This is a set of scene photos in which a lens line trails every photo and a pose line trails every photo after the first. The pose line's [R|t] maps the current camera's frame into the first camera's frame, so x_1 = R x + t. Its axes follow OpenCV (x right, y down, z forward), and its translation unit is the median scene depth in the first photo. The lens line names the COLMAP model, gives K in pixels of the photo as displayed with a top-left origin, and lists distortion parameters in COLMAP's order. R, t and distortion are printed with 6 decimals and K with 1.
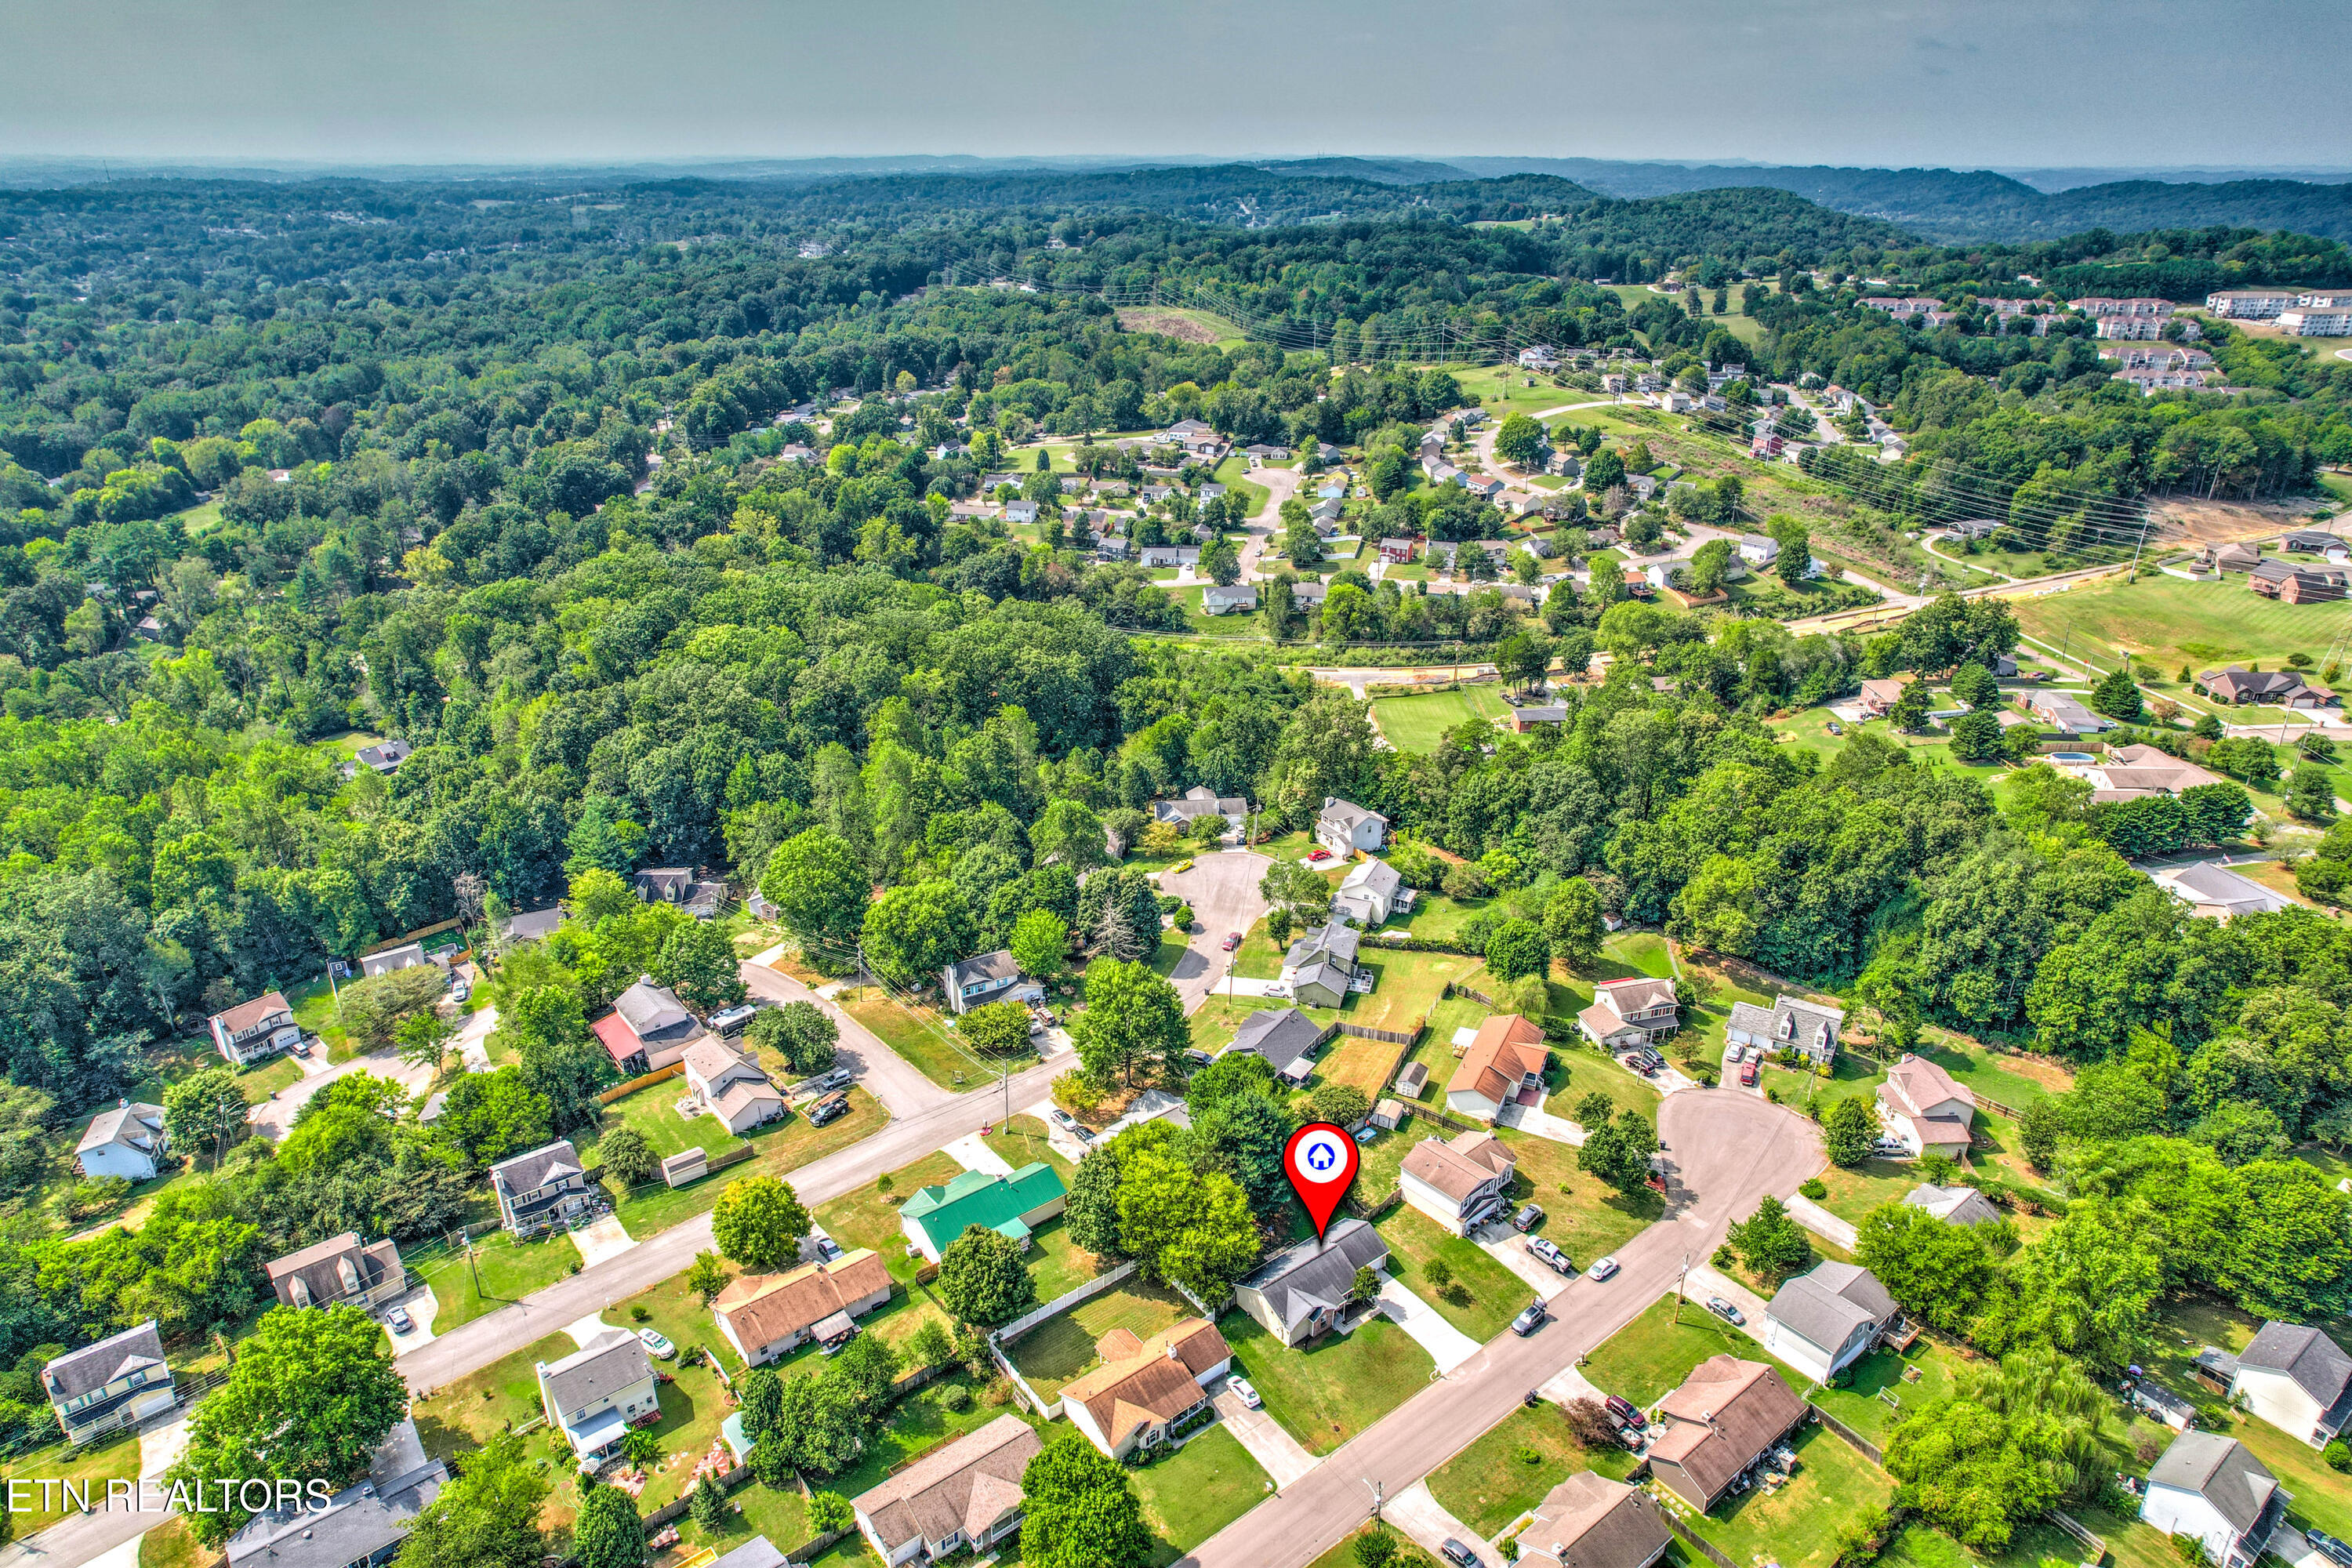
lens RADIAL K [[1499.8, 0, 1181.8], [0, 1499.8, 781.5], [0, 0, 1]] dist [-0.070583, 0.059032]
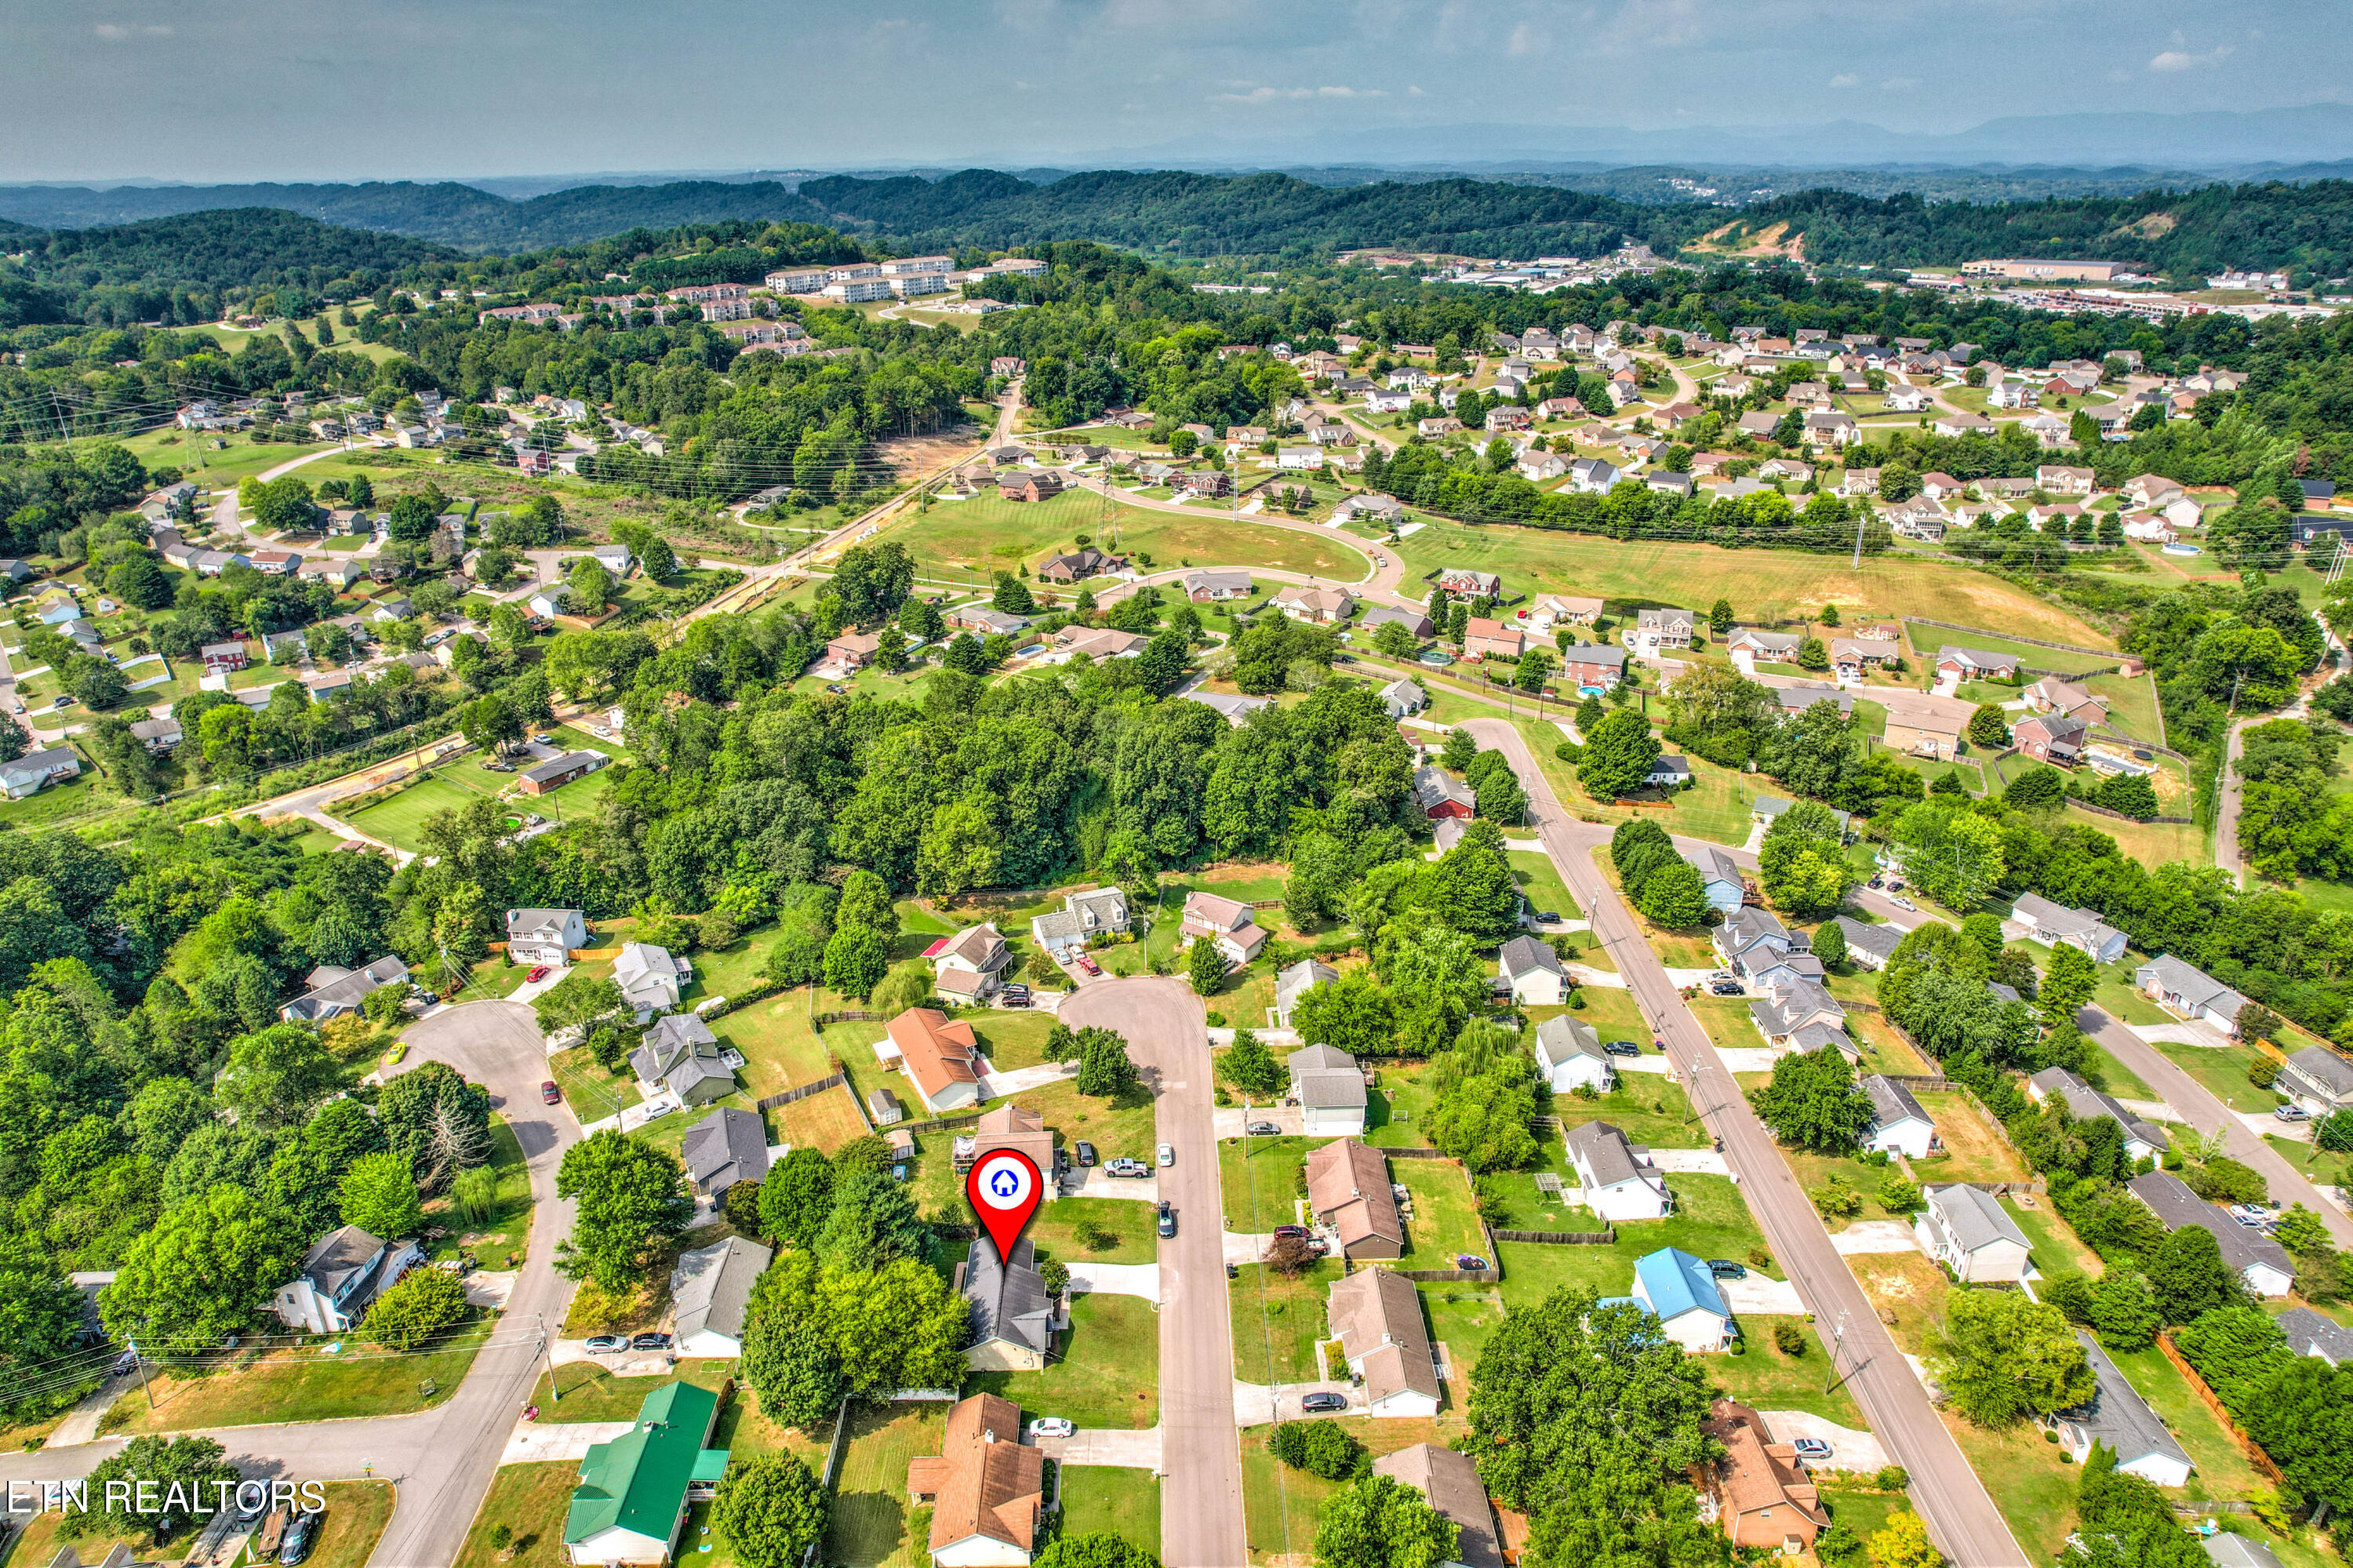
lens RADIAL K [[1500.5, 0, 1178.9], [0, 1500.5, 774.2], [0, 0, 1]] dist [-0.070583, 0.059032]
pose [[0.608638, -0.317516, 0.727147, -0.322155], [0.325886, 0.935609, 0.135769, -0.065227], [-0.723435, 0.154332, 0.672922, 0.144379]]
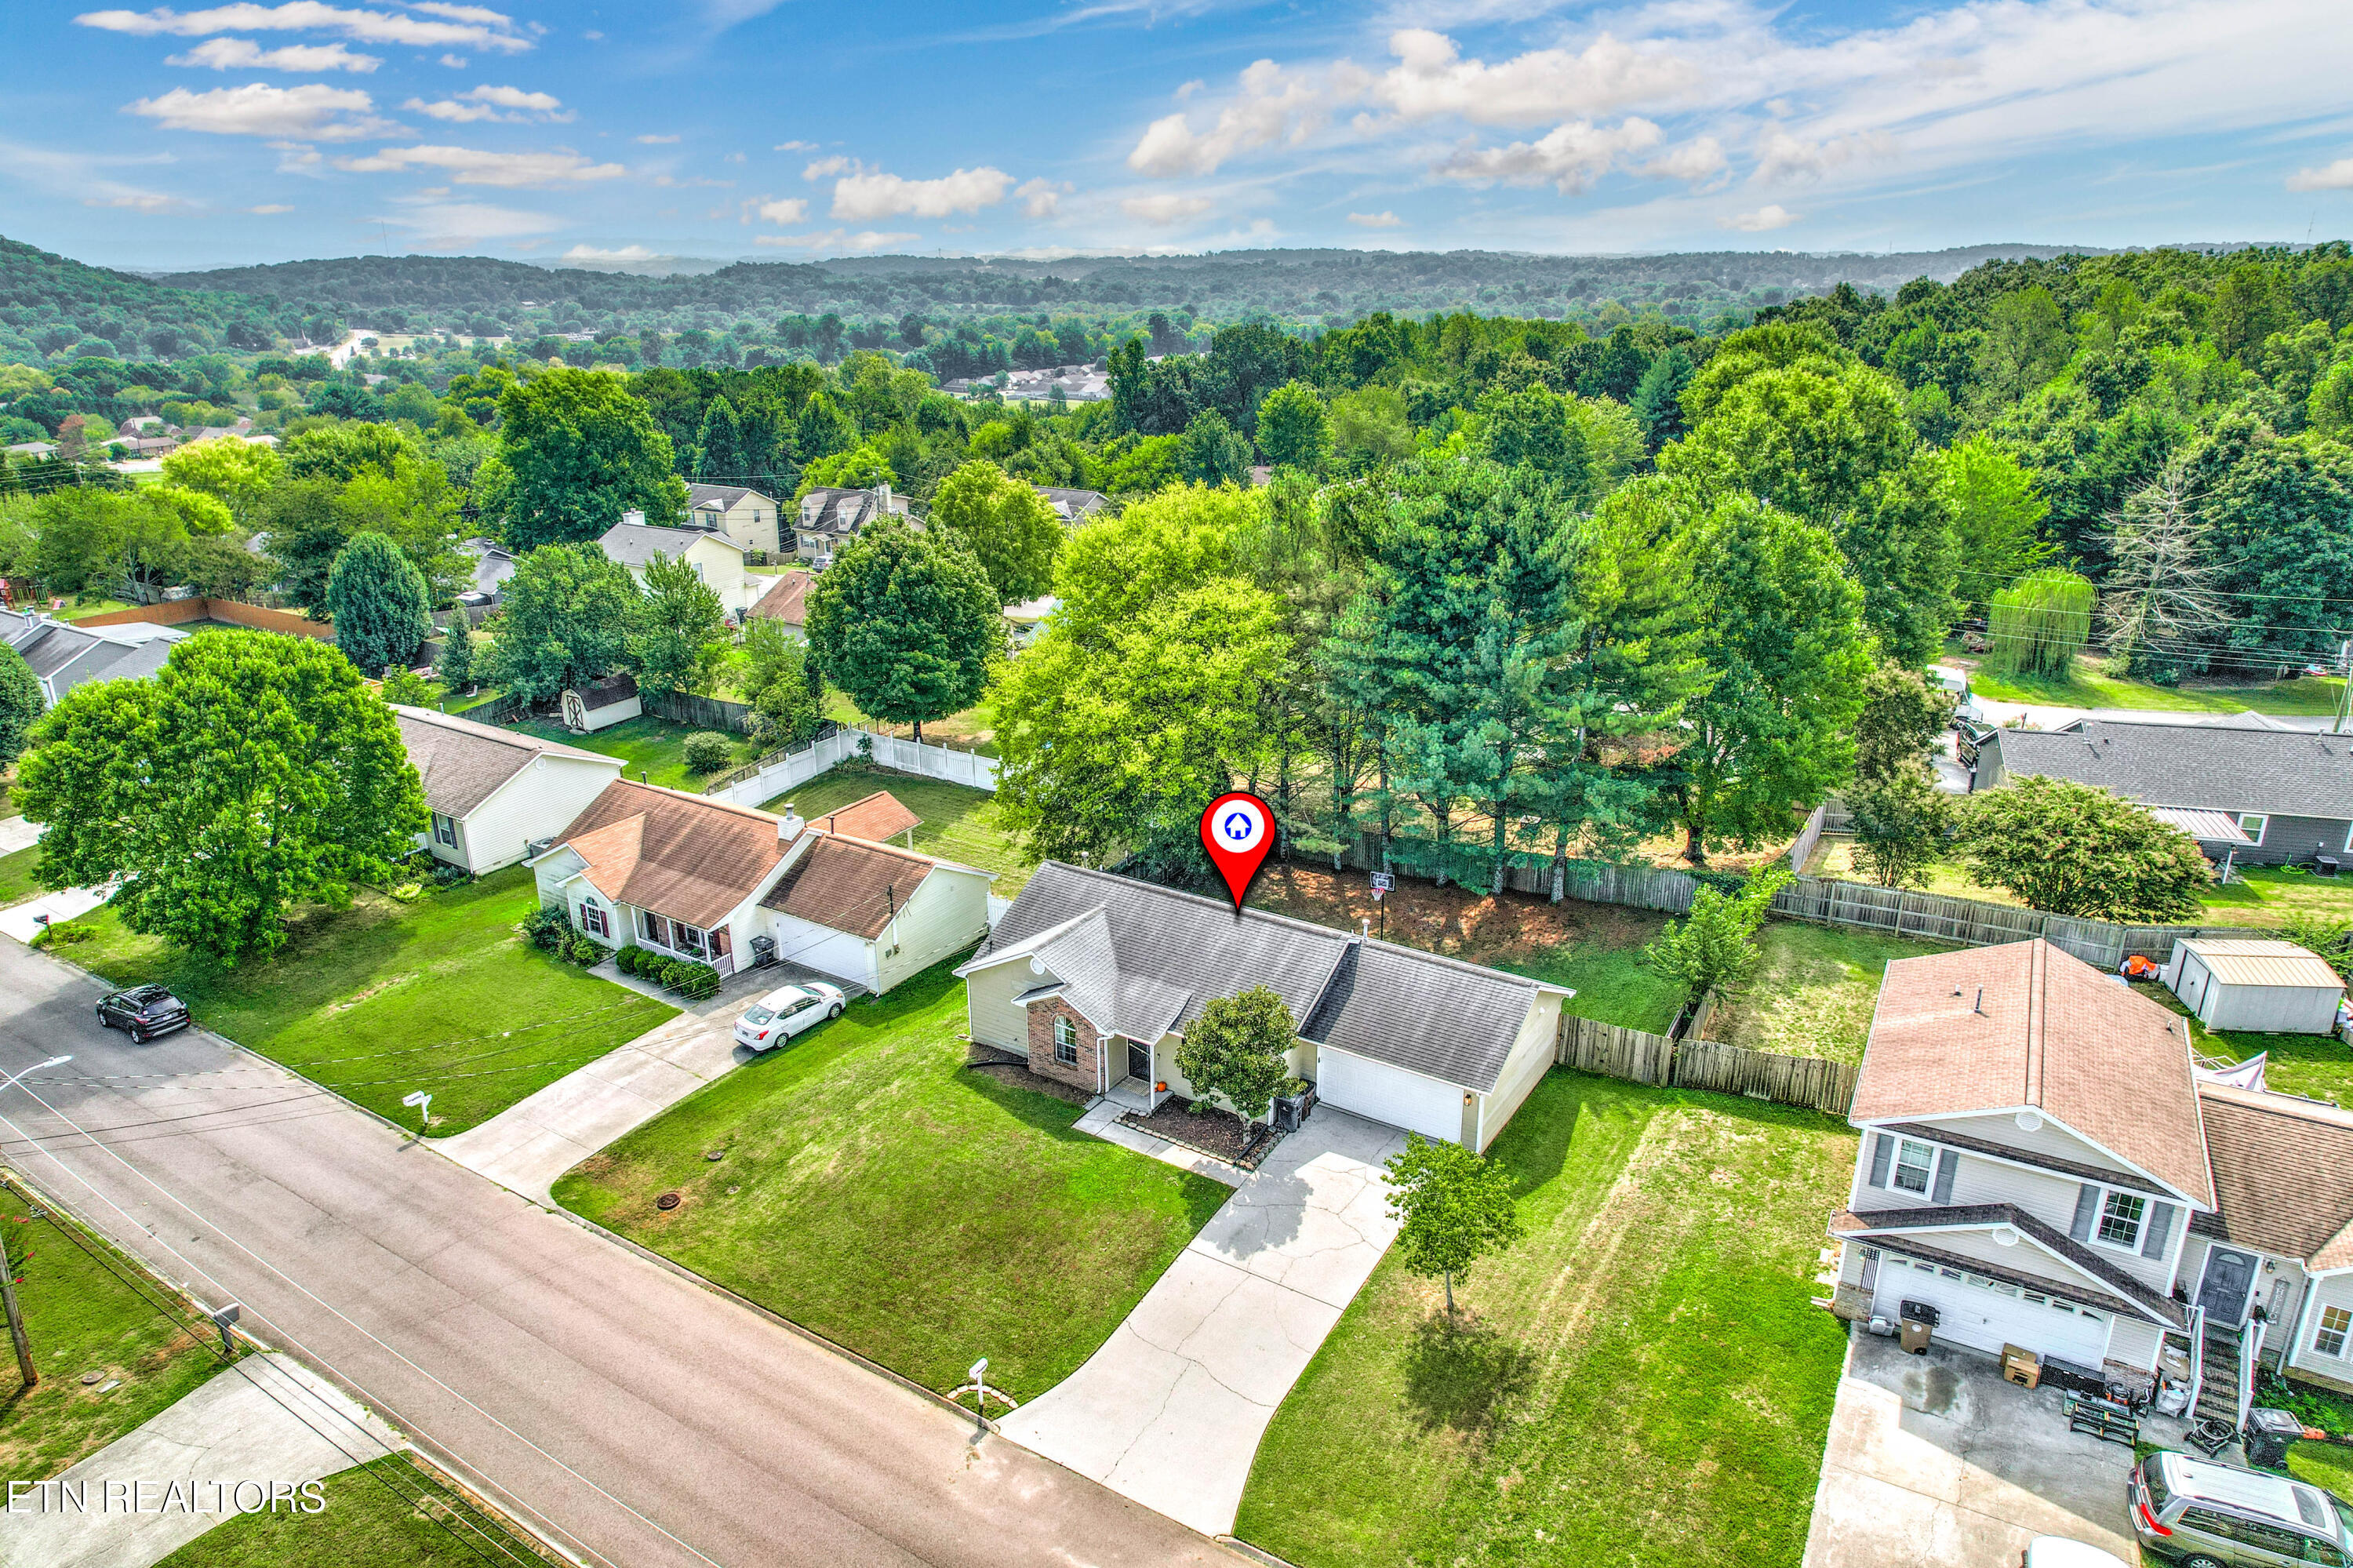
lens RADIAL K [[1500.5, 0, 1182.9], [0, 1500.5, 780.2], [0, 0, 1]] dist [-0.070583, 0.059032]
pose [[0.318404, 0.309053, -0.896161, 0.242349], [-0.364790, 0.912509, 0.185082, 0.177424], [0.874956, 0.267980, 0.403286, 0.620631]]
